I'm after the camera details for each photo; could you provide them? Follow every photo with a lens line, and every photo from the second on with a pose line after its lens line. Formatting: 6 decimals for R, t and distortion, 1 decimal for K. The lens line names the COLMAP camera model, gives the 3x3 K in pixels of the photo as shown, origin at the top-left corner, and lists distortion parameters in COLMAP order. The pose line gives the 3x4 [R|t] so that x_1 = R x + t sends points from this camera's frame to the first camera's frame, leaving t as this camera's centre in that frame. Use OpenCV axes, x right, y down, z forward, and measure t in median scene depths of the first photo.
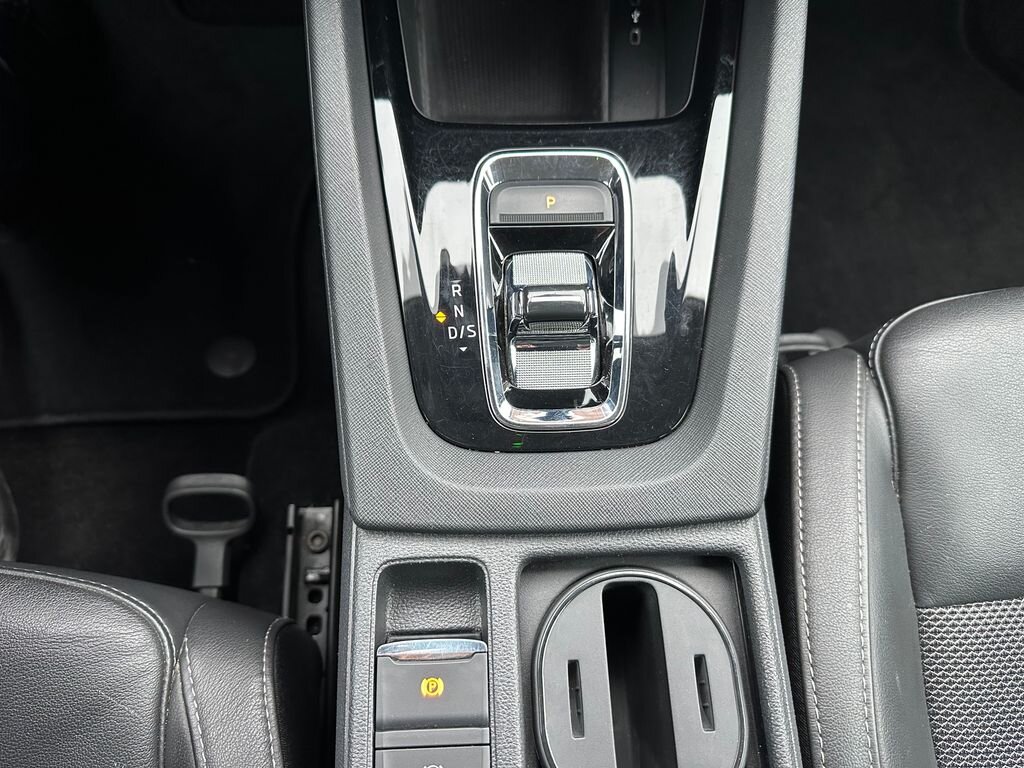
lens RADIAL K [[724.5, 0, 509.1], [0, 724.5, 381.4], [0, 0, 1]] dist [0.021830, -0.023250]
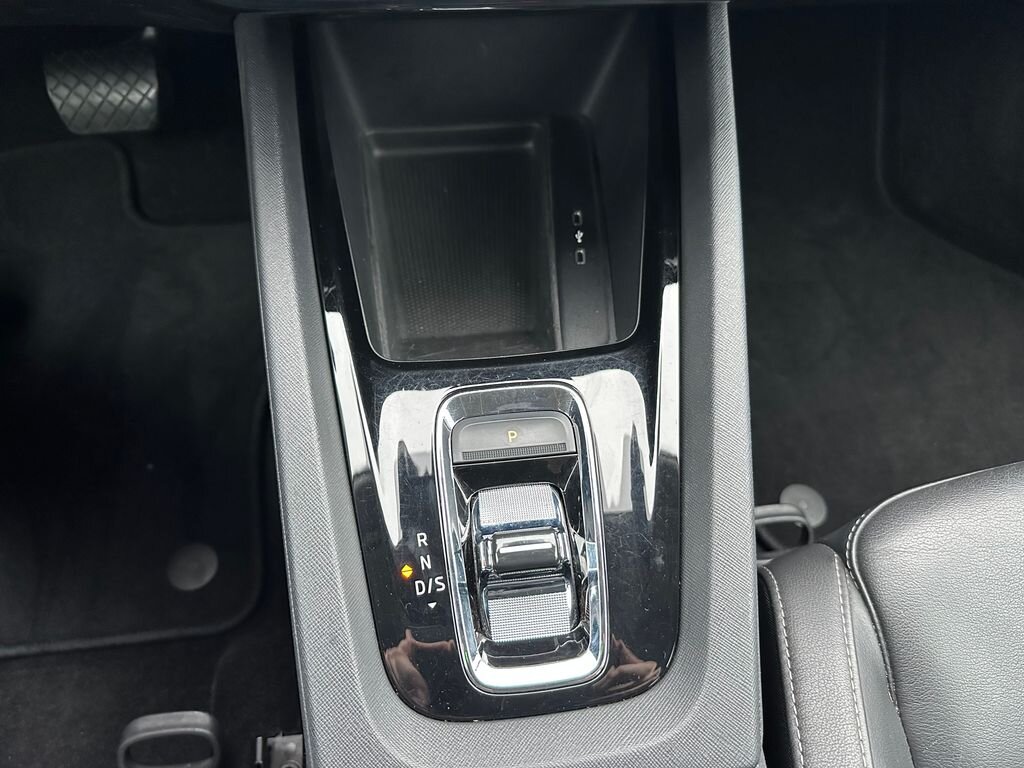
lens RADIAL K [[724.5, 0, 508.7], [0, 724.5, 391.8], [0, 0, 1]] dist [0.021830, -0.023250]
pose [[0.996711, -0.069375, 0.041882, 0.014040], [0.075092, 0.984984, -0.155460, -0.142837], [-0.030468, 0.158094, 0.986954, 0.005520]]
